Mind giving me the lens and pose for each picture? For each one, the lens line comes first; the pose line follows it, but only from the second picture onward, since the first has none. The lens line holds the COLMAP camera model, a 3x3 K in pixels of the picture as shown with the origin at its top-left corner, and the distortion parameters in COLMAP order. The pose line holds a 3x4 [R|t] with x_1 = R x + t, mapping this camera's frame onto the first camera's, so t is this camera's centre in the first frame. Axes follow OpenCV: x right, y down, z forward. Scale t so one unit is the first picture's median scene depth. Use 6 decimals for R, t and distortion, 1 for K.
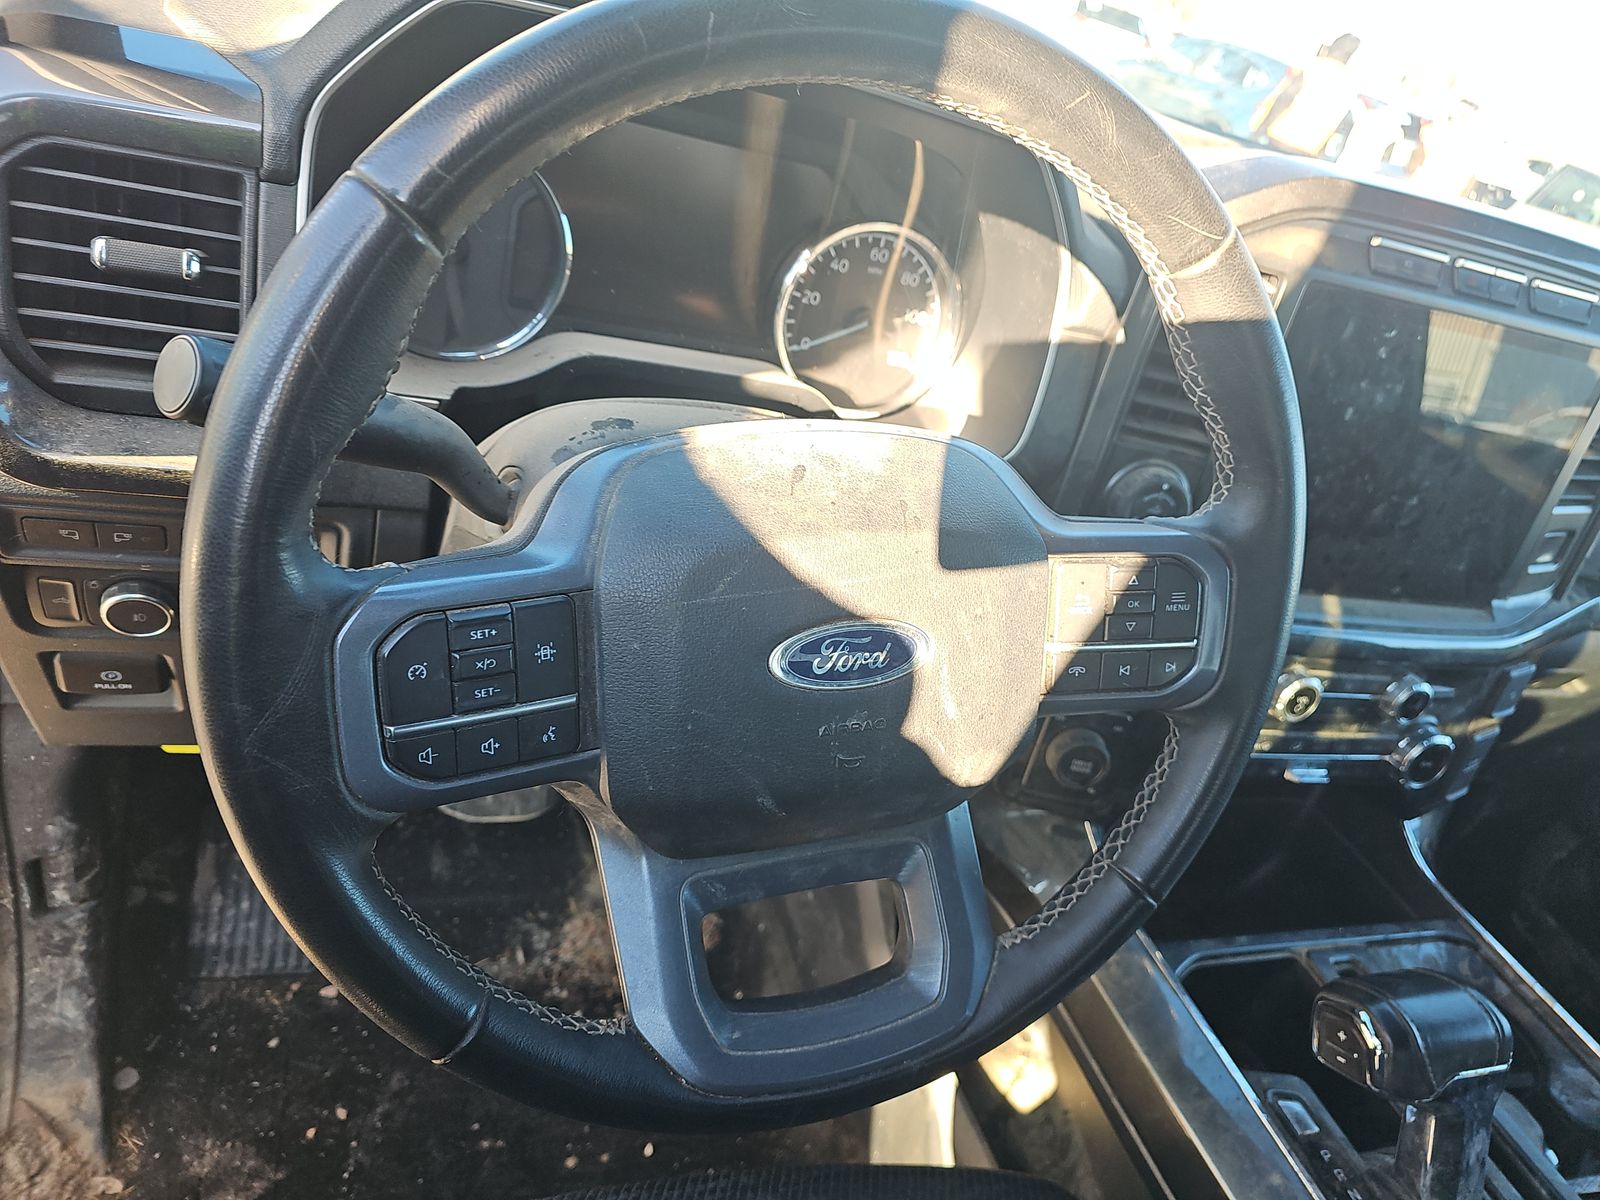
lens RADIAL K [[1082.0, 0, 806.7], [0, 1082.0, 600.1], [0, 0, 1]] dist [0.050363, -0.052107]
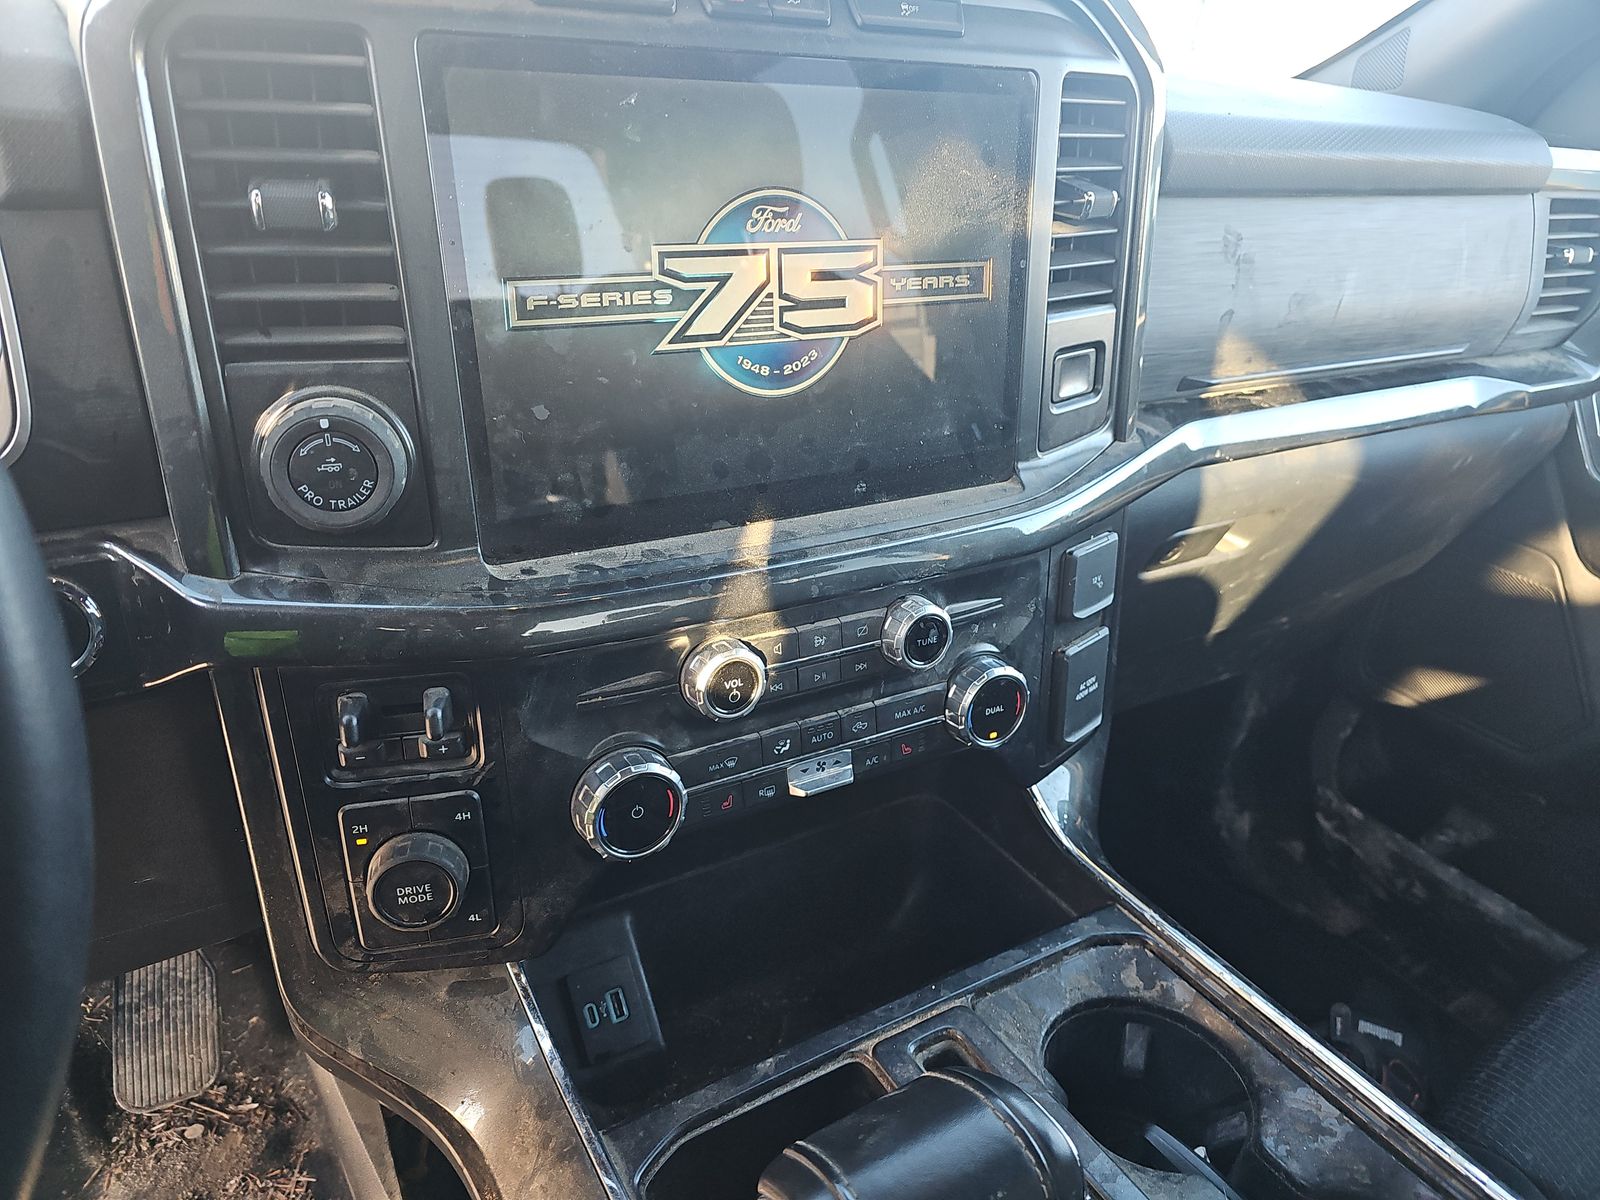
lens RADIAL K [[1082.0, 0, 806.7], [0, 1082.0, 600.1], [0, 0, 1]] dist [0.050363, -0.052107]
pose [[0.952539, -0.288027, 0.098543, 0.416731], [0.292790, 0.955438, -0.037567, 0.075210], [-0.083332, 0.064636, 0.994423, 0.322392]]
